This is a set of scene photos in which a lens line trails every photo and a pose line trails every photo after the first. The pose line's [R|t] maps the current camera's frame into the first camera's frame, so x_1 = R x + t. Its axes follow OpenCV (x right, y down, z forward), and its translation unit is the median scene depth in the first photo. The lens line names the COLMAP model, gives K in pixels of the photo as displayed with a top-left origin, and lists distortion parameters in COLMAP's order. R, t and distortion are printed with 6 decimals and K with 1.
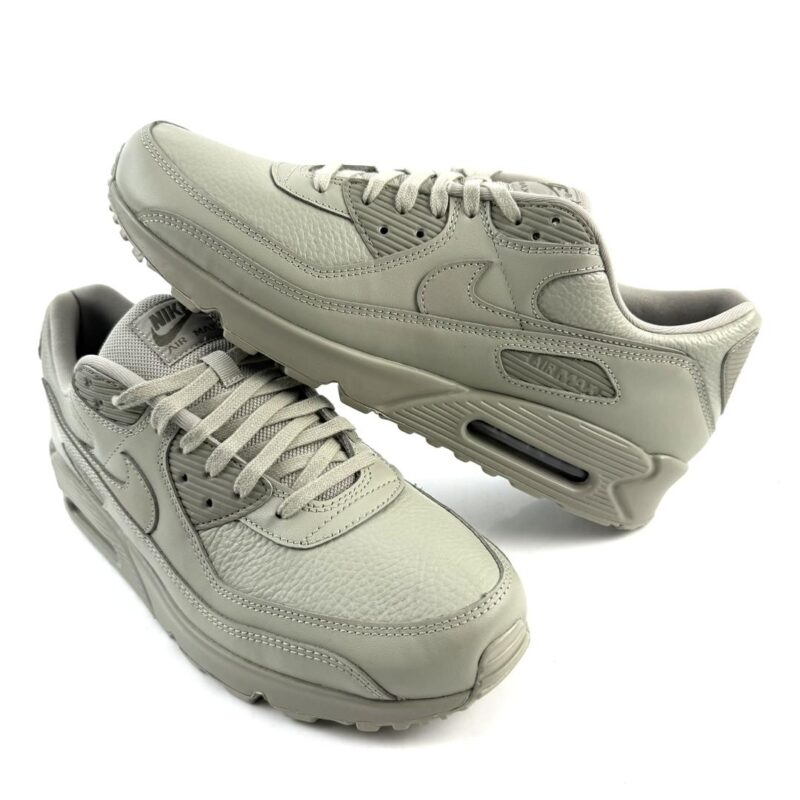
lens RADIAL K [[769.6, 0, 400.0], [0, 769.6, 400.0], [0, 0, 1]] dist [0.187014, -0.549144]
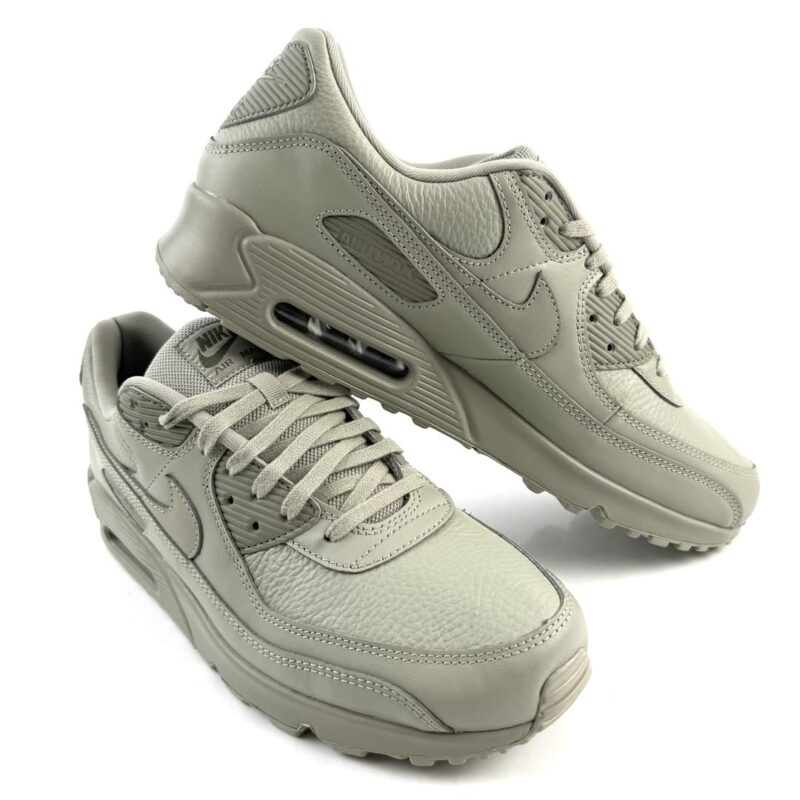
lens RADIAL K [[769.6, 0, 400.0], [0, 769.6, 400.0], [0, 0, 1]] dist [0.187014, -0.549144]
pose [[0.999710, -0.000248, -0.024063, -0.040742], [-0.001178, 0.998245, -0.059208, 0.032481], [0.024036, 0.059219, 0.997956, 0.023357]]
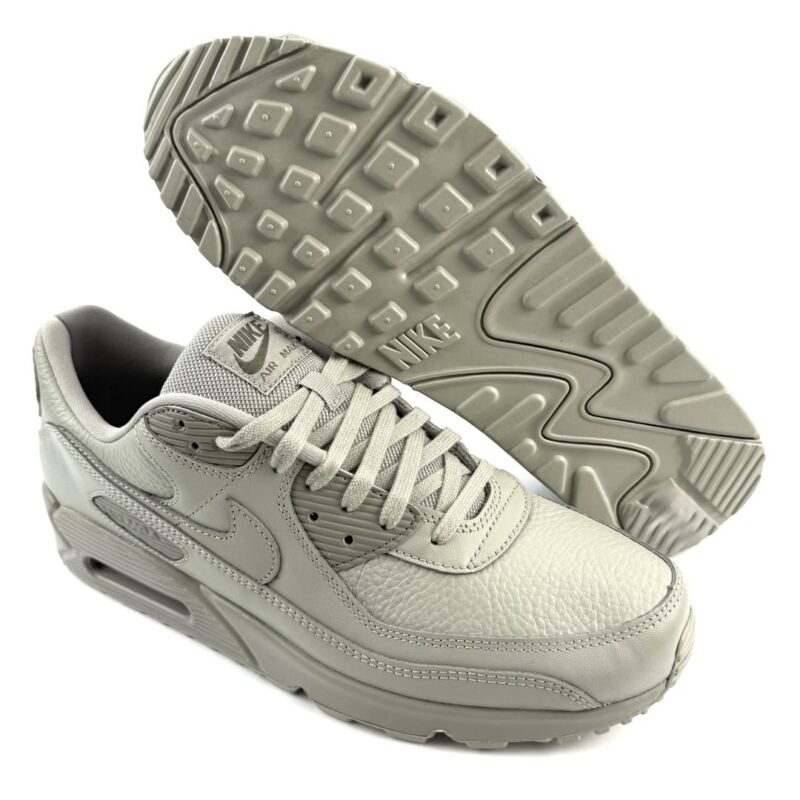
lens RADIAL K [[769.6, 0, 400.0], [0, 769.6, 400.0], [0, 0, 1]] dist [0.187014, -0.549144]
pose [[0.952797, -0.114152, 0.281330, -0.428169], [0.104192, 0.993291, 0.050165, -0.071710], [-0.285169, -0.018485, 0.958299, 0.109895]]
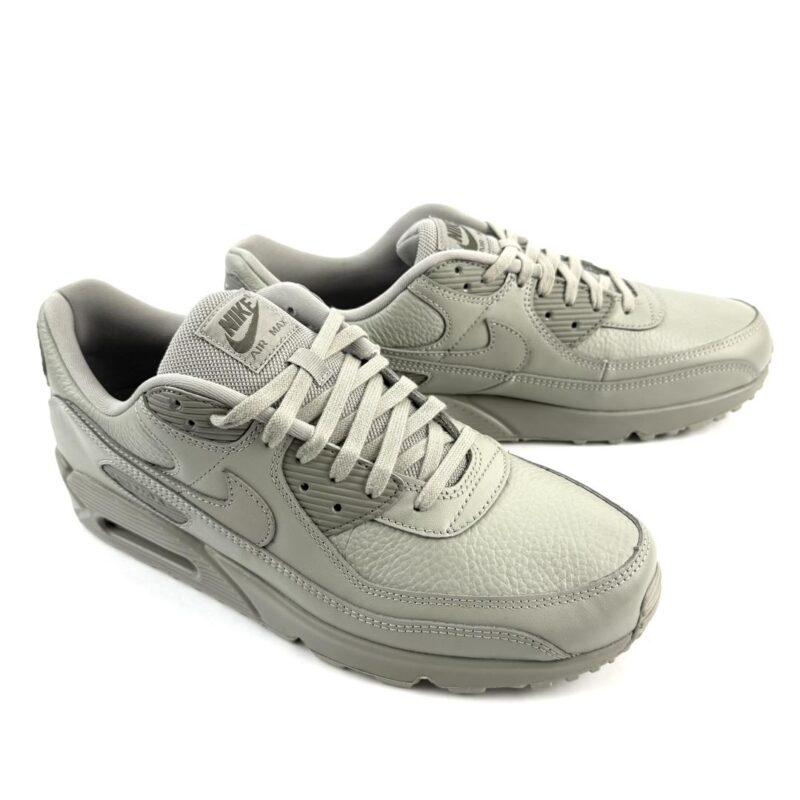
lens RADIAL K [[769.6, 0, 400.0], [0, 769.6, 400.0], [0, 0, 1]] dist [0.187014, -0.549144]
pose [[0.956349, -0.156708, 0.246657, -0.392447], [0.122636, 0.981355, 0.147994, -0.138664], [-0.265250, -0.111284, 0.957736, 0.052147]]
